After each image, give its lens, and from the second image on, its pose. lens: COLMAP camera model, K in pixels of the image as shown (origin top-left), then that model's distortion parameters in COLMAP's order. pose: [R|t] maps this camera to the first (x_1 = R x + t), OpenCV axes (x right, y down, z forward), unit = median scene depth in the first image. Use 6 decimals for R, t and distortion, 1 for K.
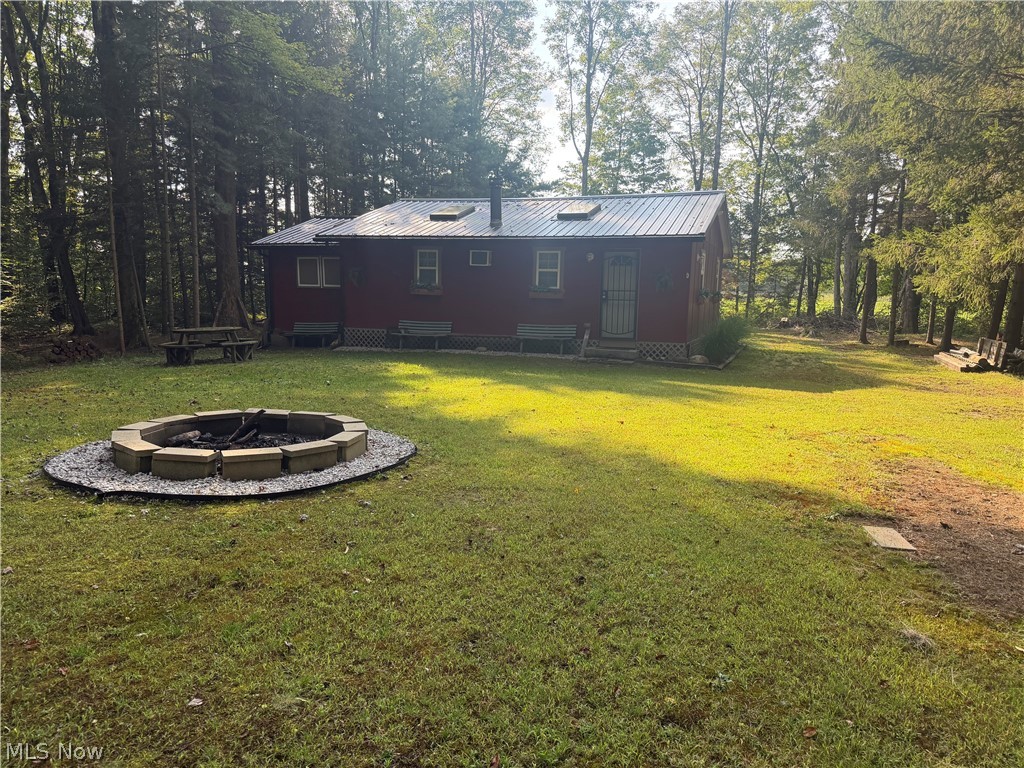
lens RADIAL K [[622.1, 0, 511.4], [0, 622.1, 354.8], [0, 0, 1]] dist [-0.001192, -0.016179]
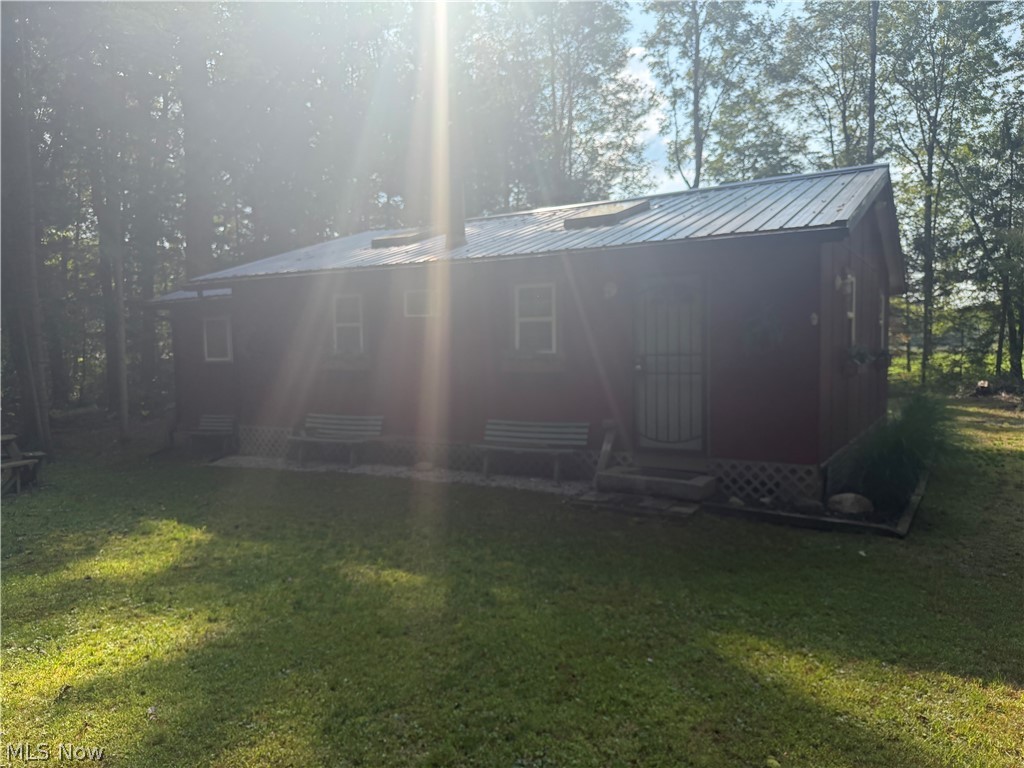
lens RADIAL K [[622.1, 0, 511.4], [0, 622.1, 354.8], [0, 0, 1]] dist [-0.001192, -0.016179]
pose [[0.976920, -0.014498, -0.213113, 0.050411], [-0.005200, 0.995784, -0.091579, -0.018746], [0.213542, 0.090574, 0.972726, 0.158136]]
